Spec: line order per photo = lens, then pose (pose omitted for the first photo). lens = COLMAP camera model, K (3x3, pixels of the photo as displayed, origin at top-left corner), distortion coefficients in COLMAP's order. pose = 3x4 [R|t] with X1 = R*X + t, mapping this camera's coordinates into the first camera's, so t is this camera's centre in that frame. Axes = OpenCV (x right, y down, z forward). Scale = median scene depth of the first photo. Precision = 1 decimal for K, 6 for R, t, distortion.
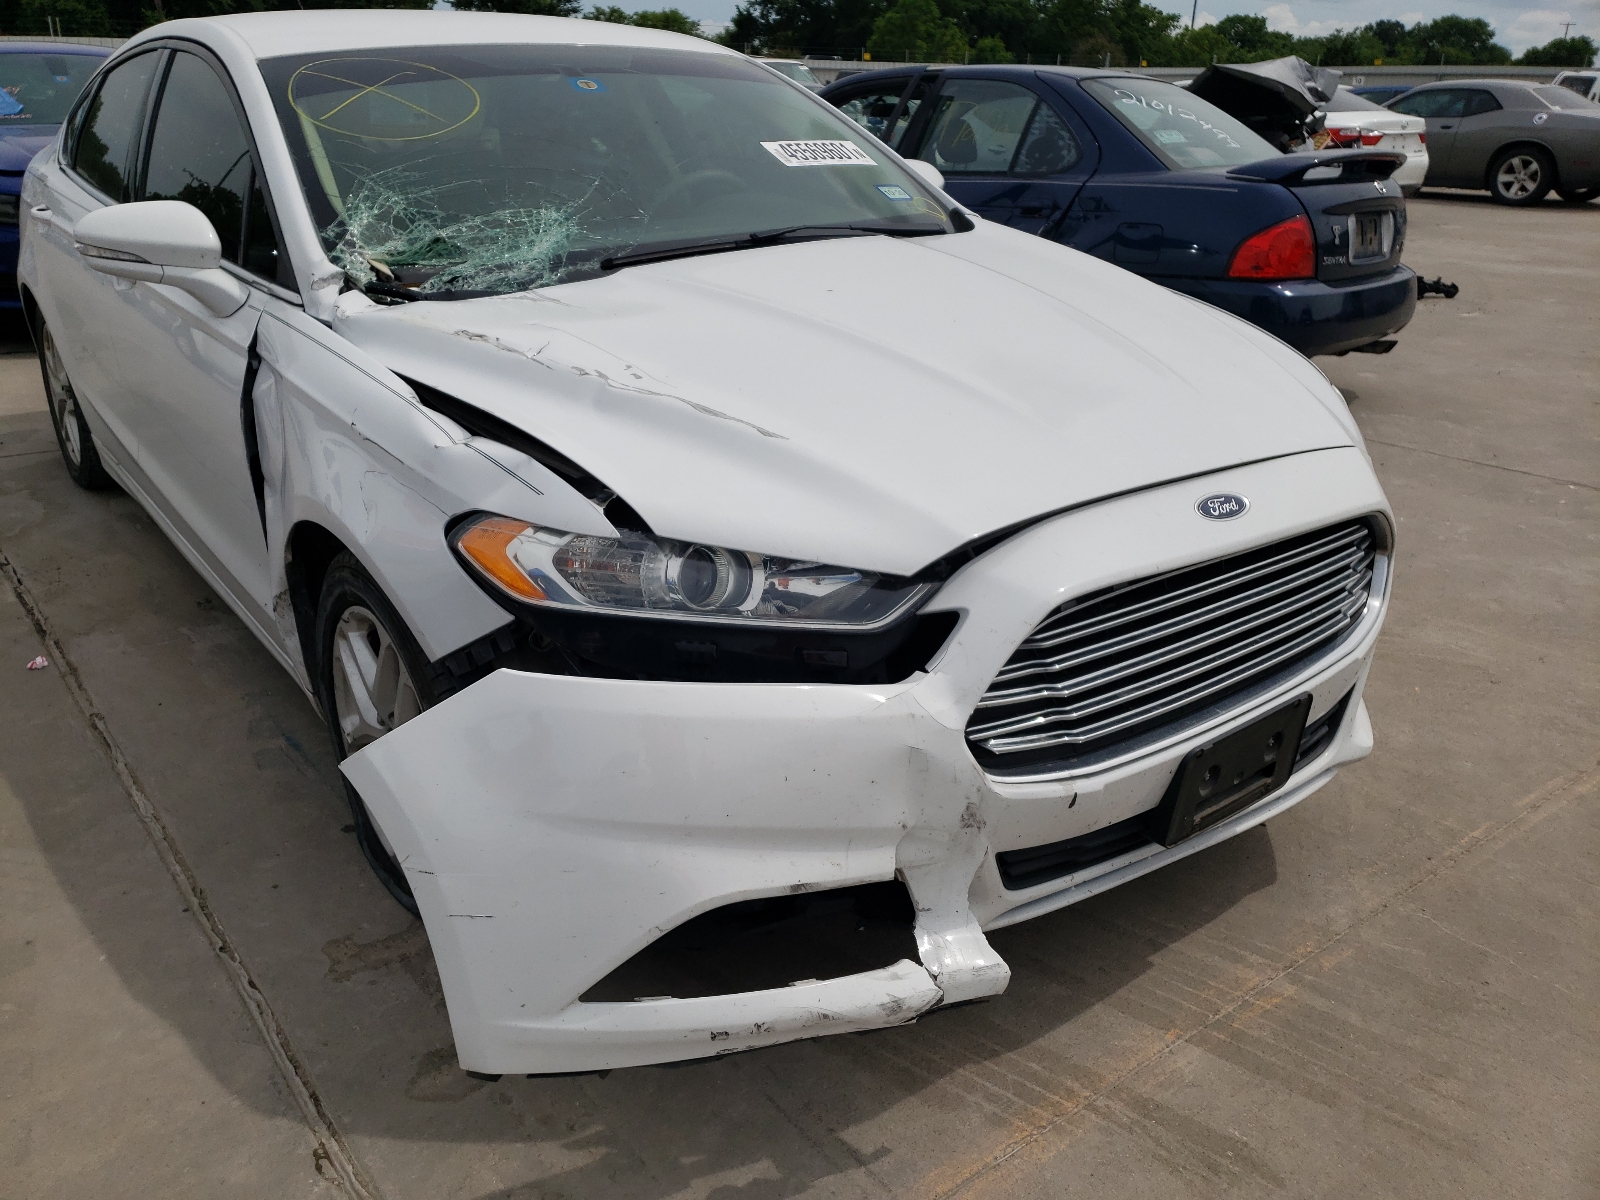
lens RADIAL K [[1248.3, 0, 759.3], [0, 1248.3, 617.7], [0, 0, 1]] dist [-0.001481, 0.035687]
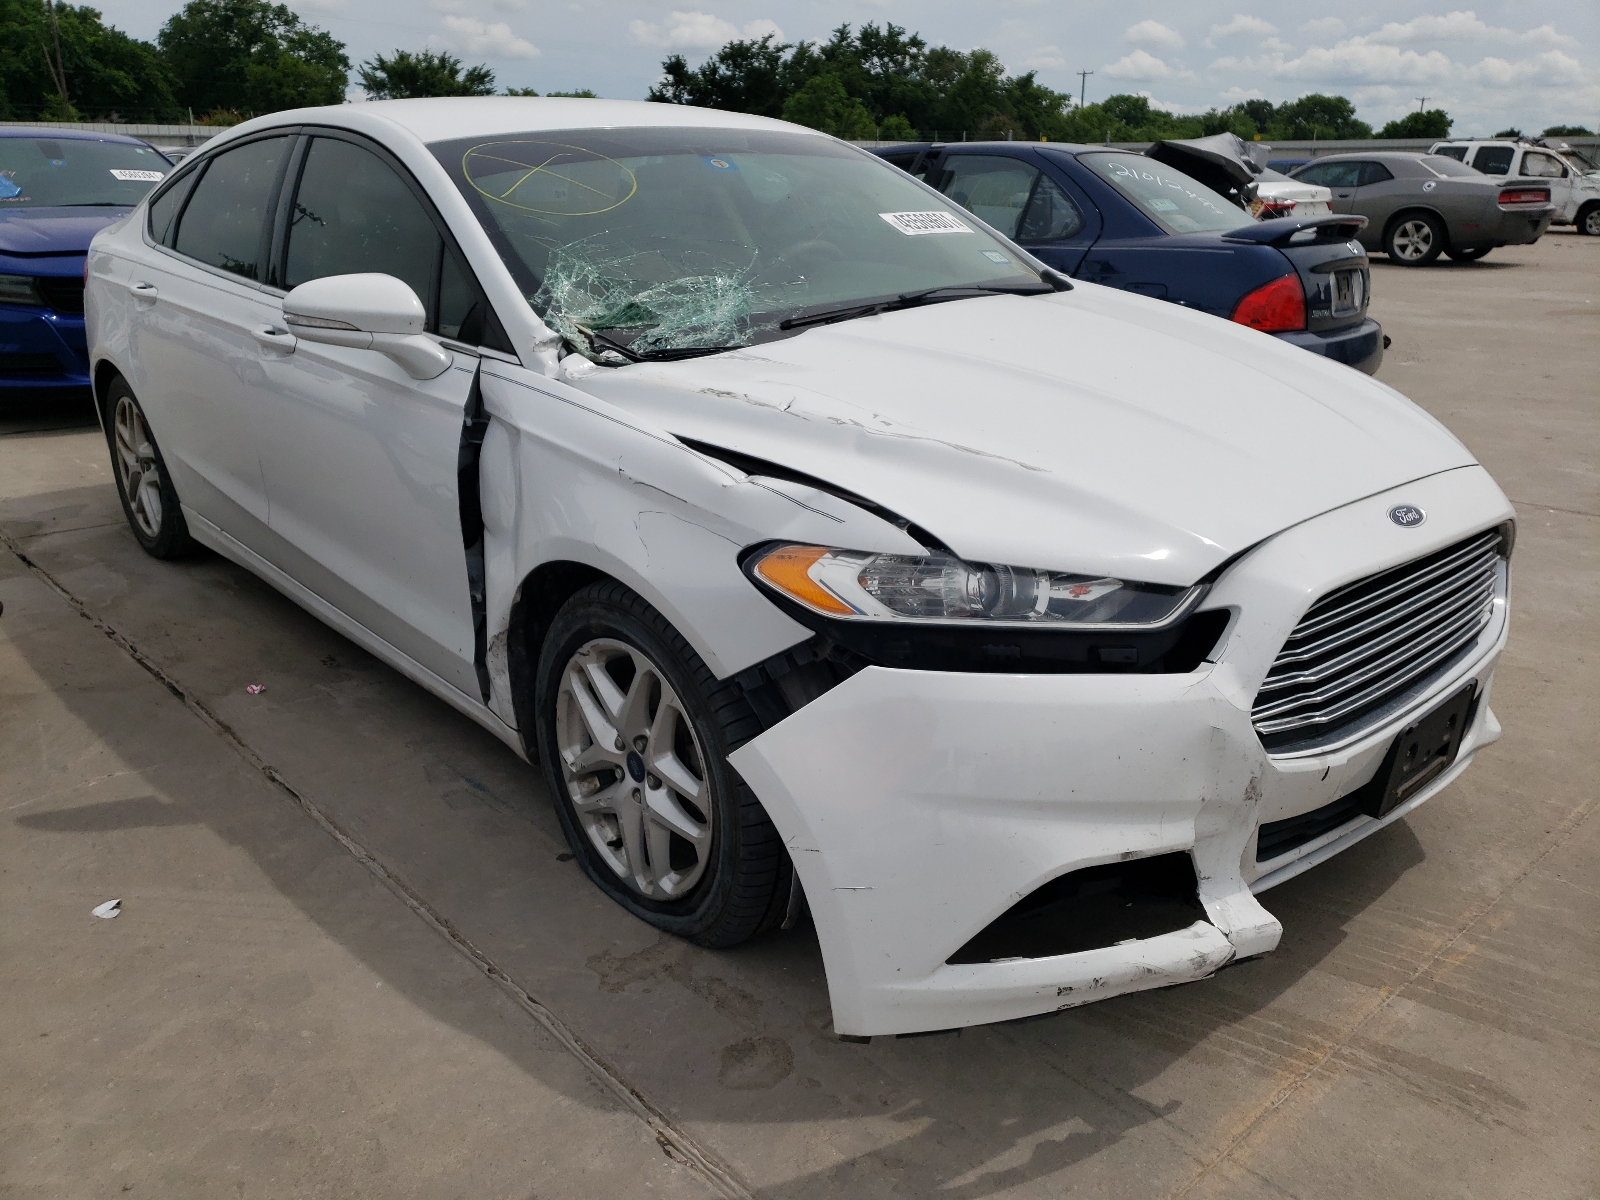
lens RADIAL K [[1236.4, 0, 800.0], [0, 1236.4, 600.0], [0, 0, 1]] dist [0.022582, 0.000104]
pose [[0.995956, -0.037489, 0.081651, -0.240303], [0.042561, 0.997212, -0.061289, 0.029257], [-0.079126, 0.064516, 0.994775, -0.075712]]
